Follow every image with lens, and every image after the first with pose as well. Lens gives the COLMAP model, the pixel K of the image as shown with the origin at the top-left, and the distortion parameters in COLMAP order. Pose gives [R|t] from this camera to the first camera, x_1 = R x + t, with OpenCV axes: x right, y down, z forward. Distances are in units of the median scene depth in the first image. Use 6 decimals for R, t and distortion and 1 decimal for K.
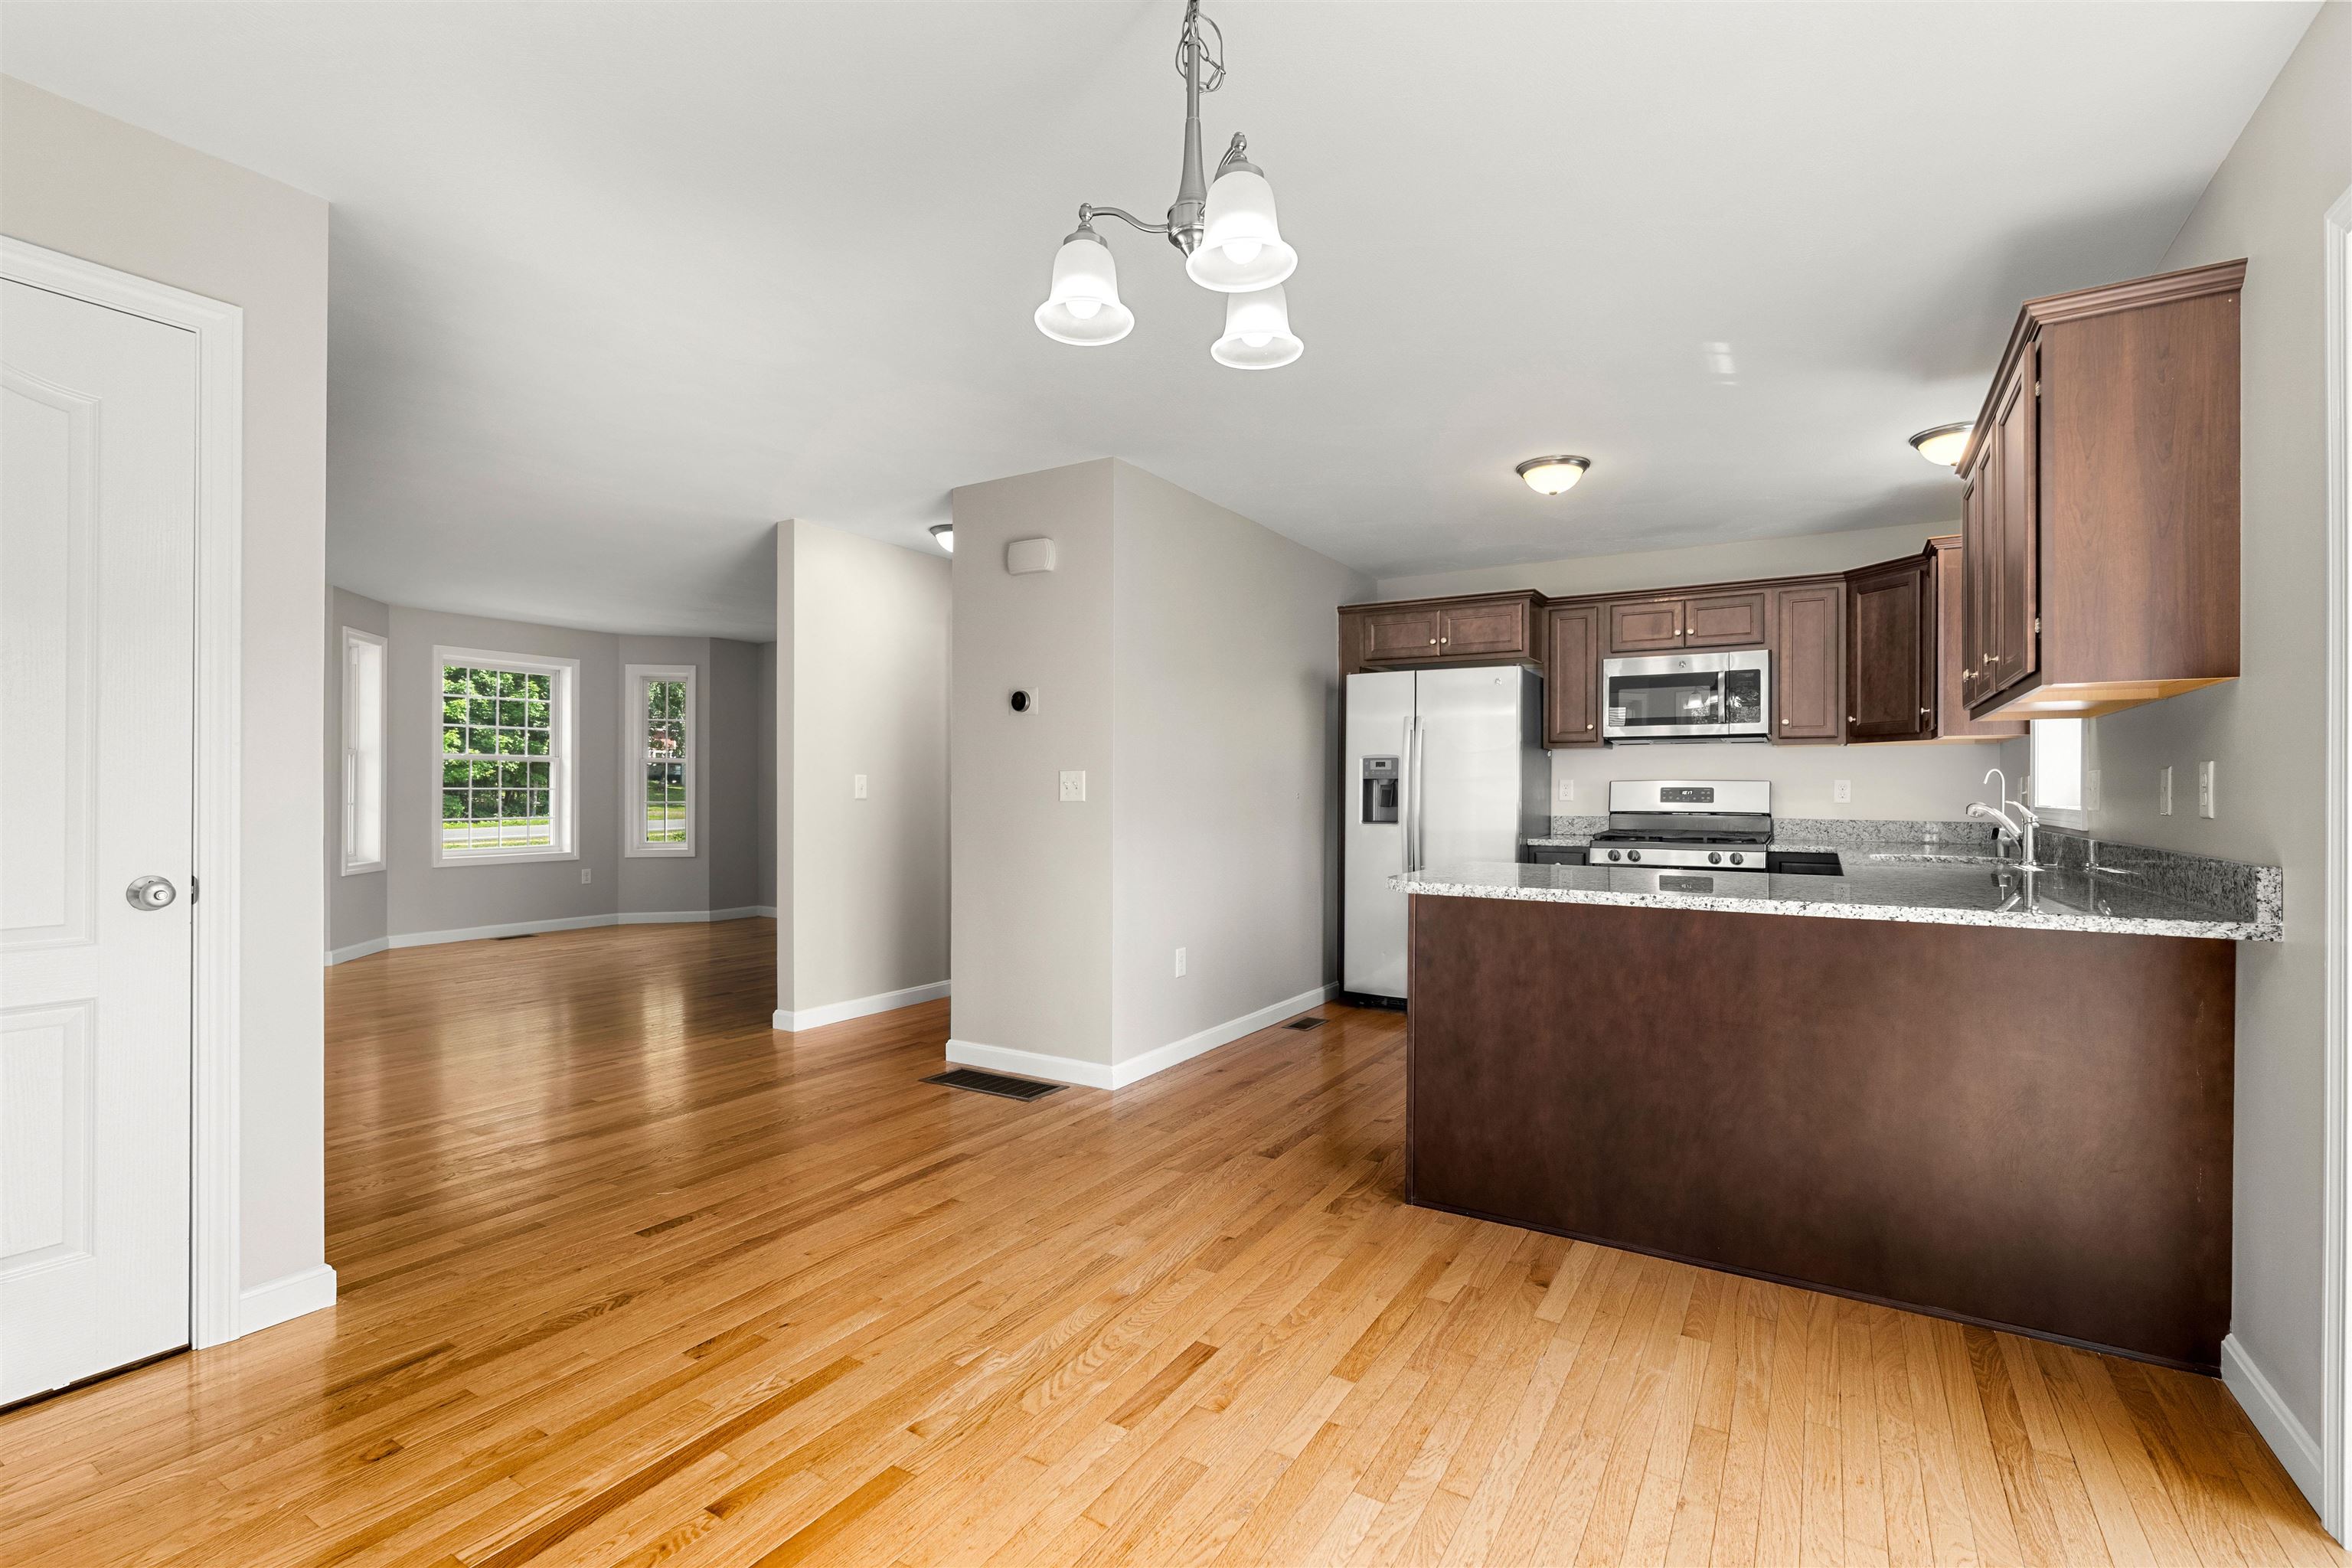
lens RADIAL K [[1060.0, 0, 1190.8], [0, 1060.0, 787.3], [0, 0, 1]] dist [-0.003868, 0.000009]
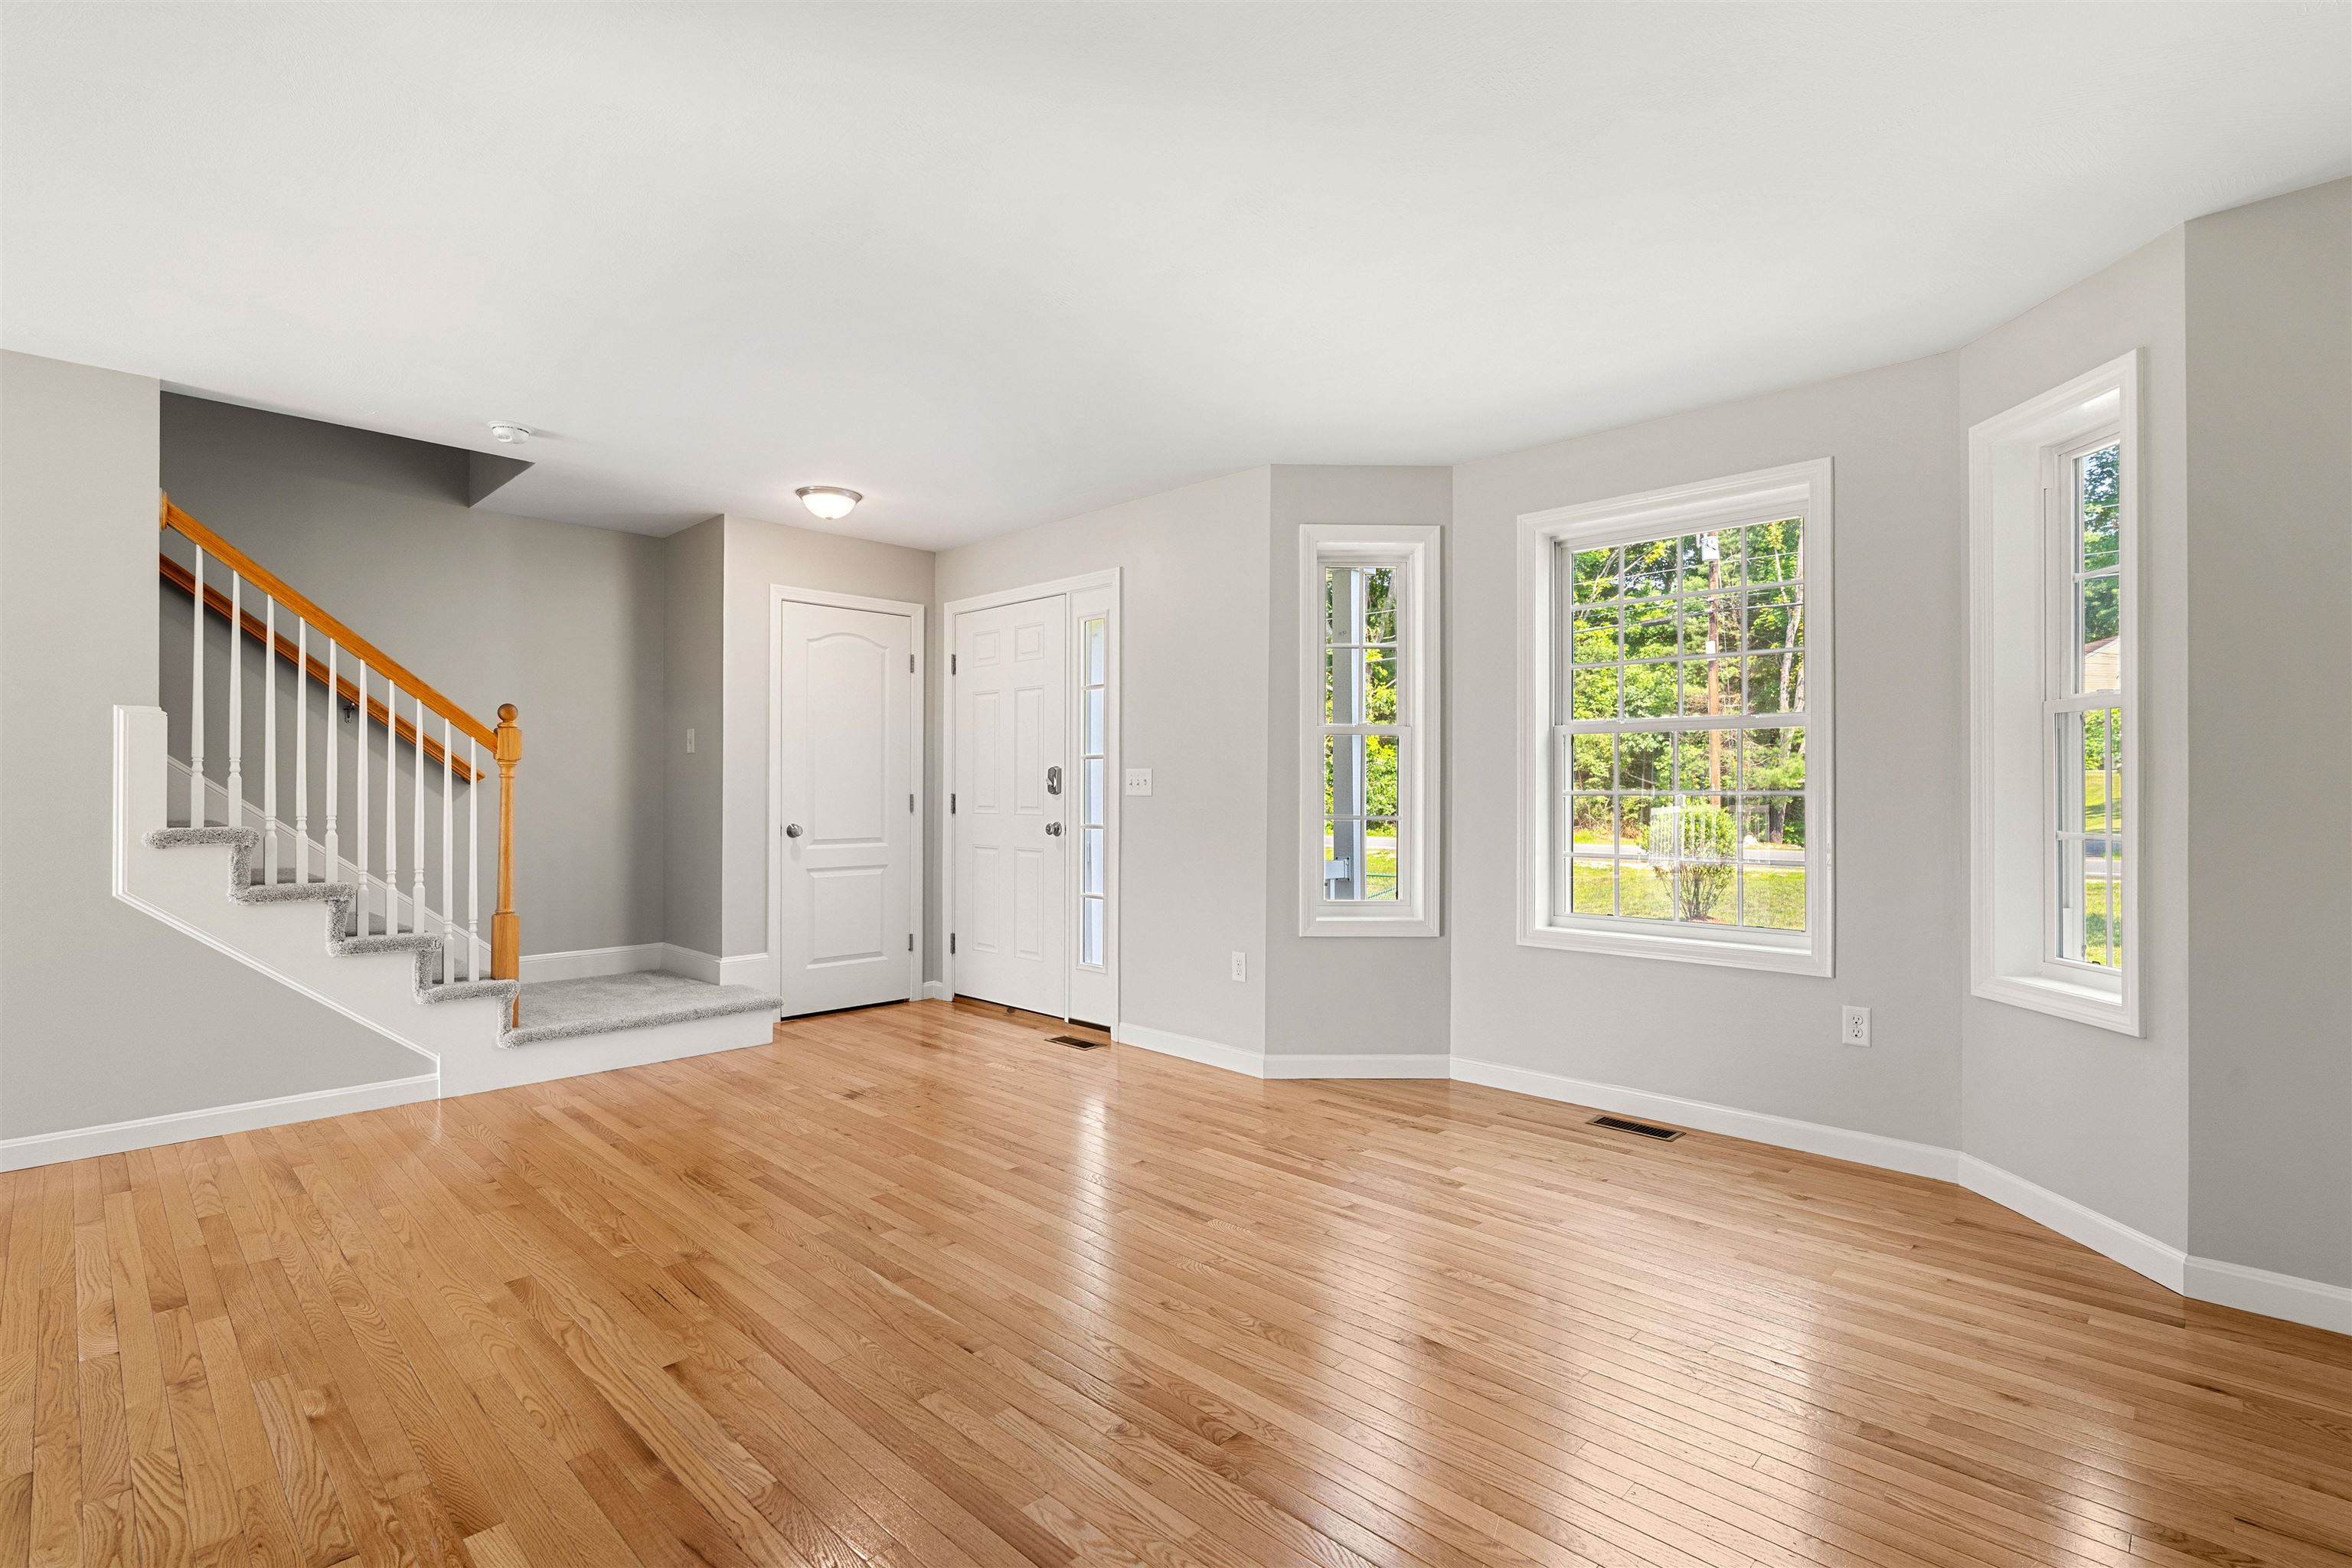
lens RADIAL K [[1097.8, 0, 1178.3], [0, 1097.8, 783.8], [0, 0, 1]] dist [-0.001668, -0.000349]
pose [[-0.230894, -0.012132, -0.972903, -0.223959], [0.000674, 0.999920, -0.012629, 0.005840], [0.972979, -0.003572, -0.230868, 1.379773]]
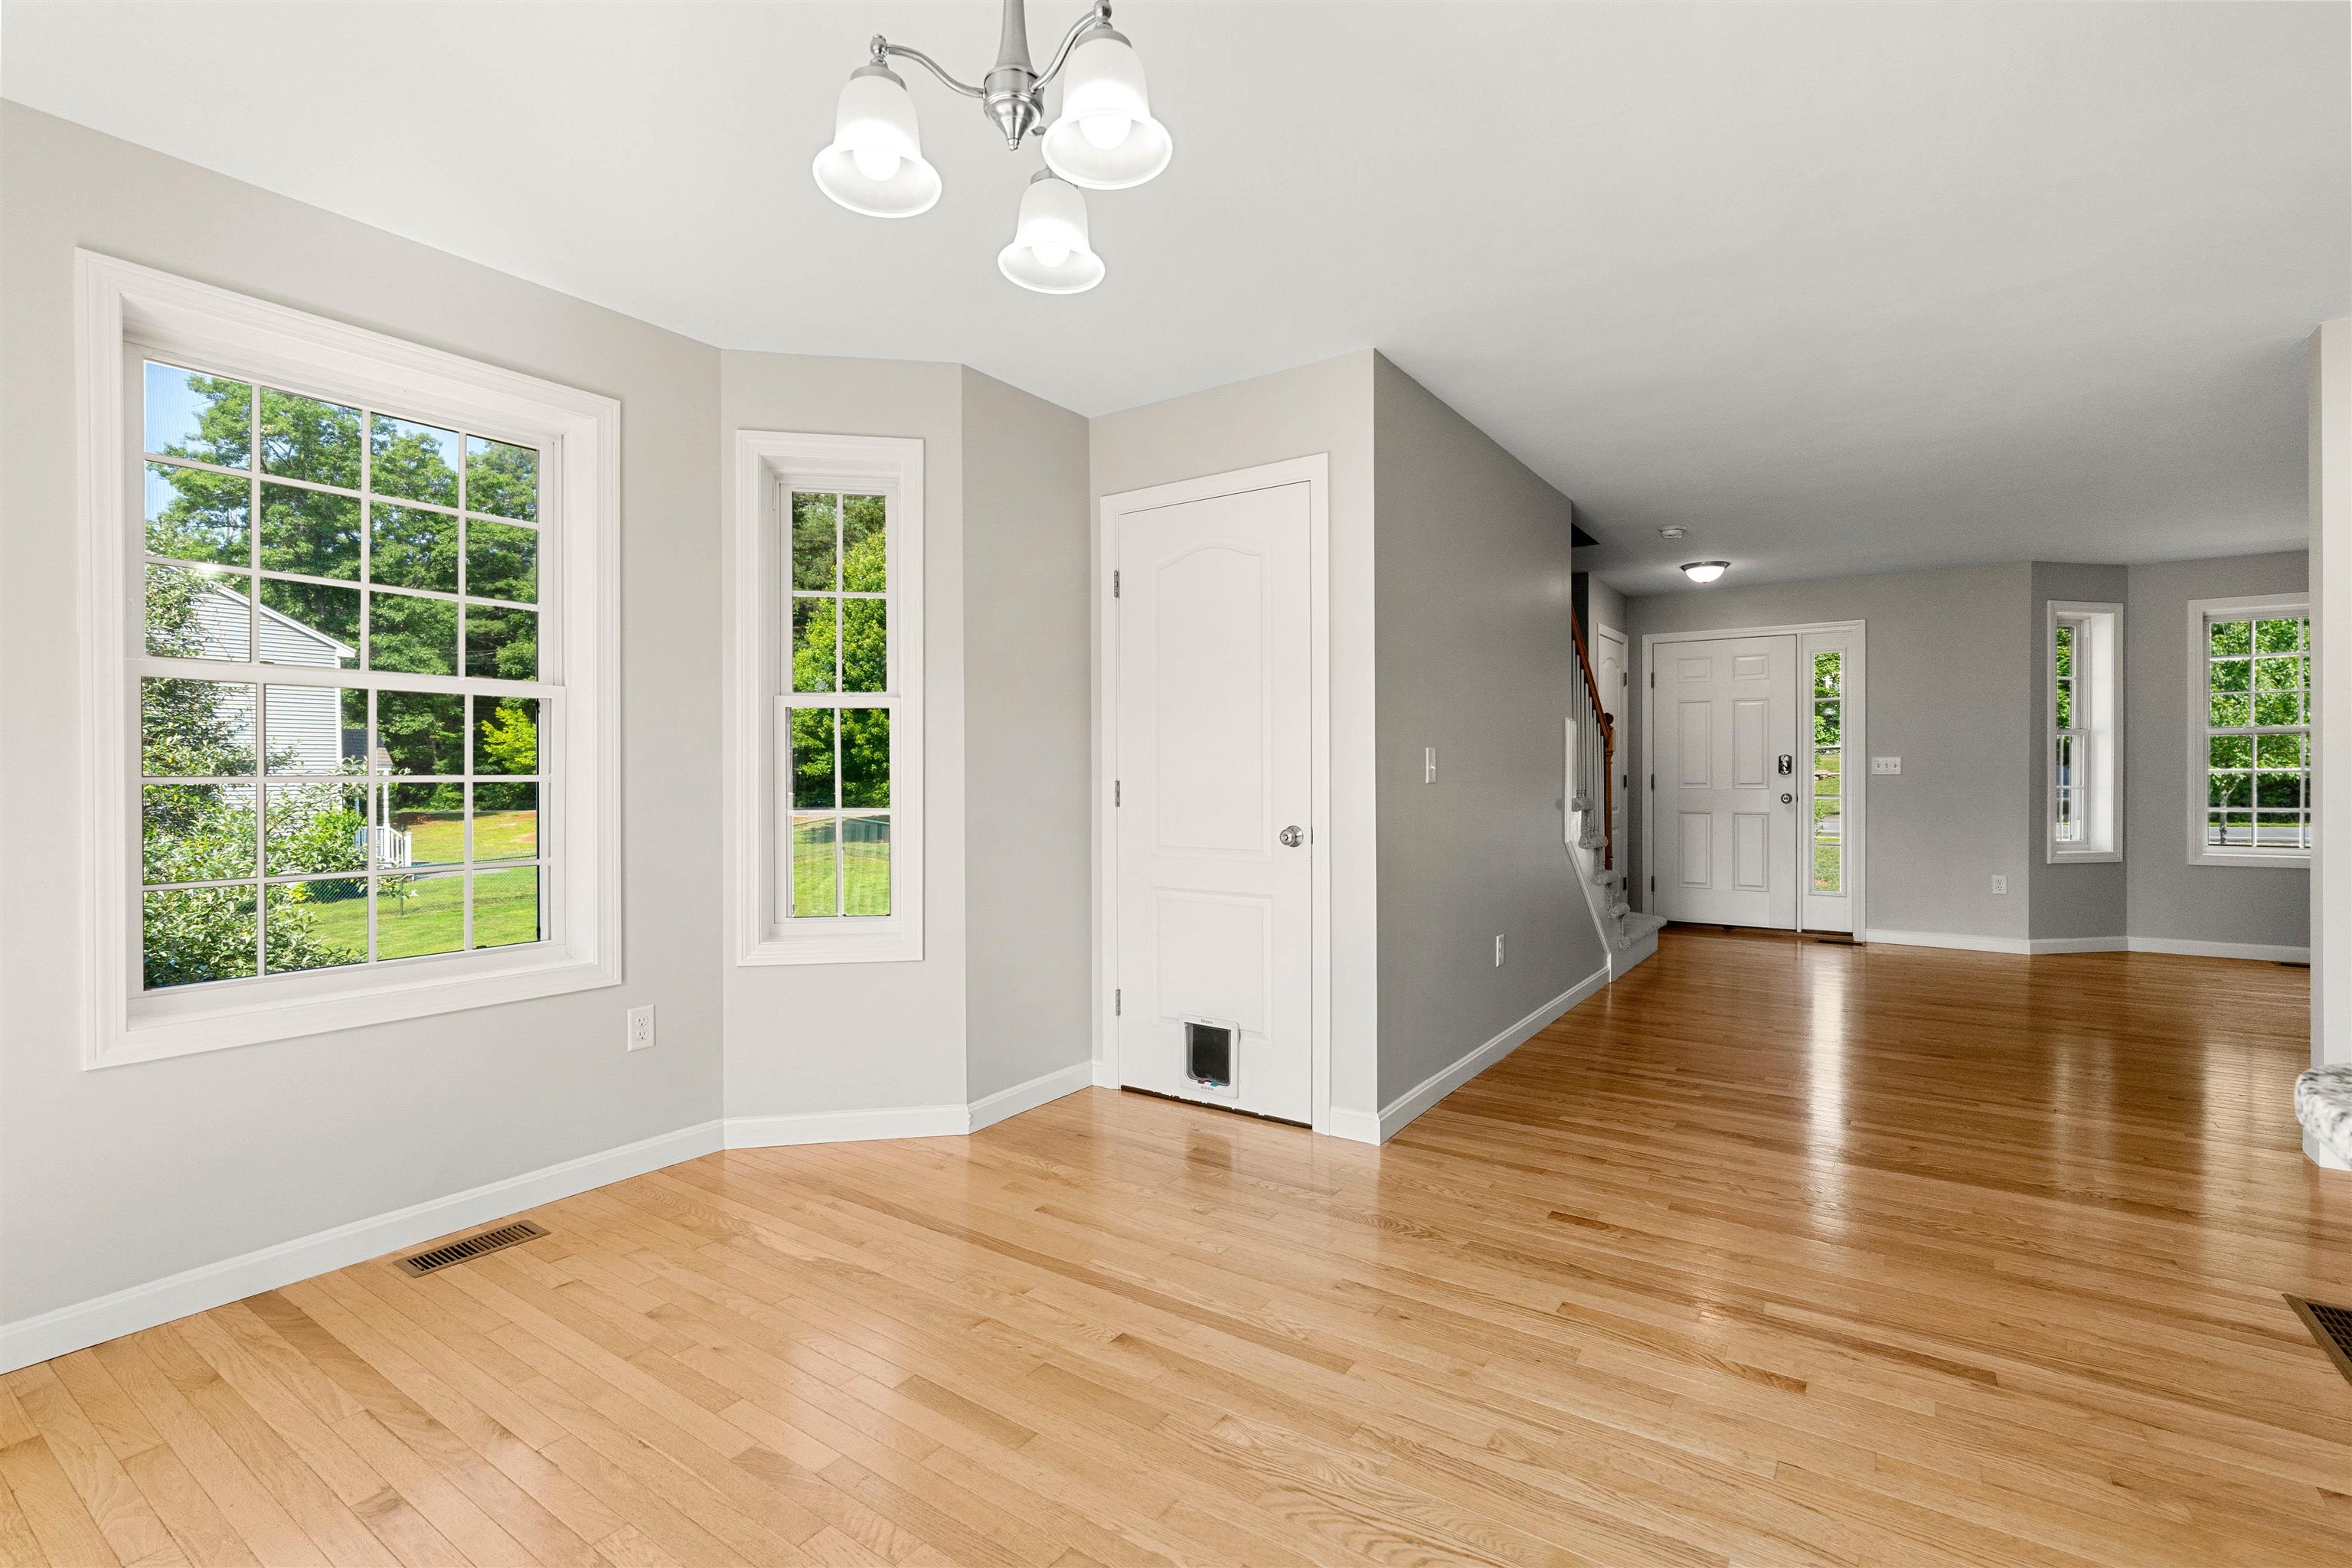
lens RADIAL K [[1063.1, 0, 1183.6], [0, 1063.1, 773.4], [0, 0, 1]] dist [-0.006399, -0.000235]
pose [[-0.063777, -0.003572, -0.997958, 0.257478], [0.004679, 0.999982, -0.003878, 0.002932], [0.997953, -0.004917, -0.063759, 0.361335]]
